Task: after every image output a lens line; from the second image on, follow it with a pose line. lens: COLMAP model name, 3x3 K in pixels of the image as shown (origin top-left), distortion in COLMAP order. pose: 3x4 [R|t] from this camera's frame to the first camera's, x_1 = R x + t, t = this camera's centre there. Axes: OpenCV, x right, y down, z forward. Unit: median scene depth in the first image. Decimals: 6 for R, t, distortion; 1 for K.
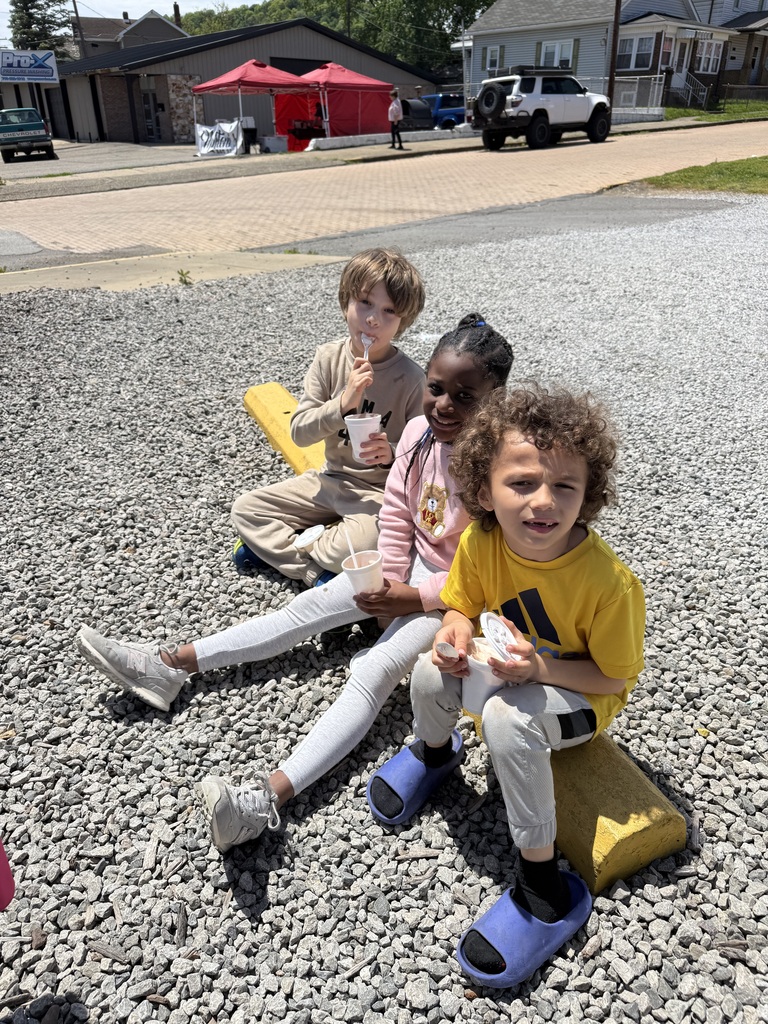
lens RADIAL K [[725.8, 0, 384.0], [0, 725.8, 512.0], [0, 0, 1]] dist [0.007814, -0.000505]
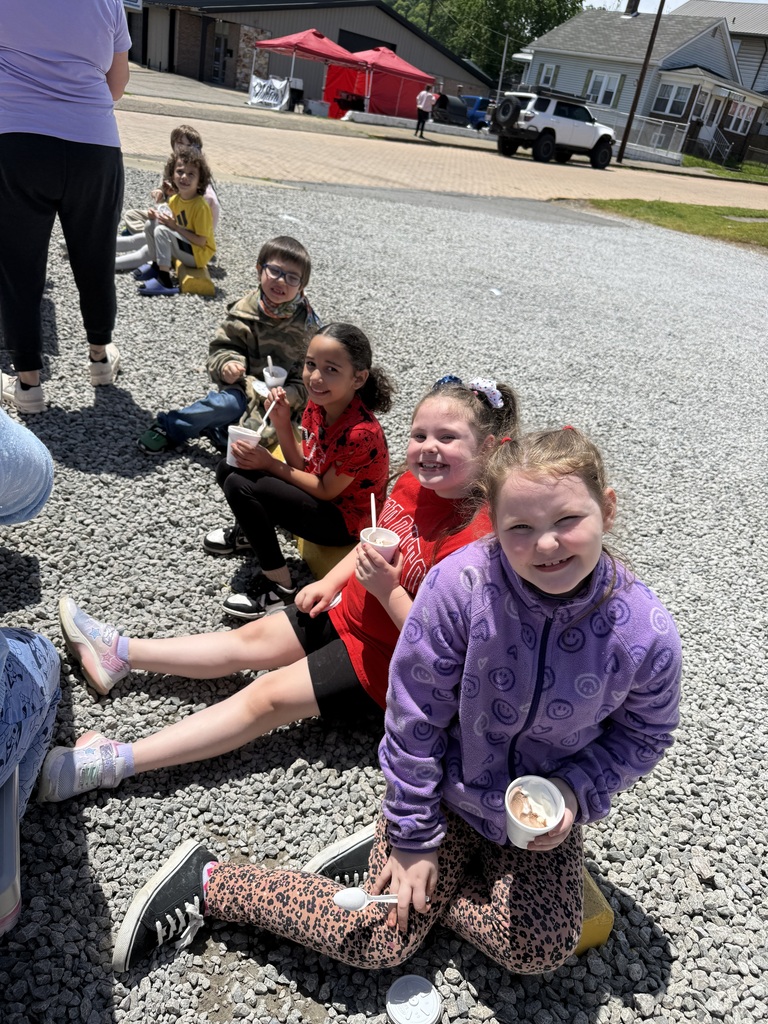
lens RADIAL K [[725.8, 0, 384.0], [0, 725.8, 512.0], [0, 0, 1]] dist [0.007814, -0.000505]
pose [[0.977508, 0.210625, 0.010762, 0.068531], [-0.210766, 0.977433, 0.014237, 0.062670], [-0.007520, -0.016185, 0.999841, -0.127461]]
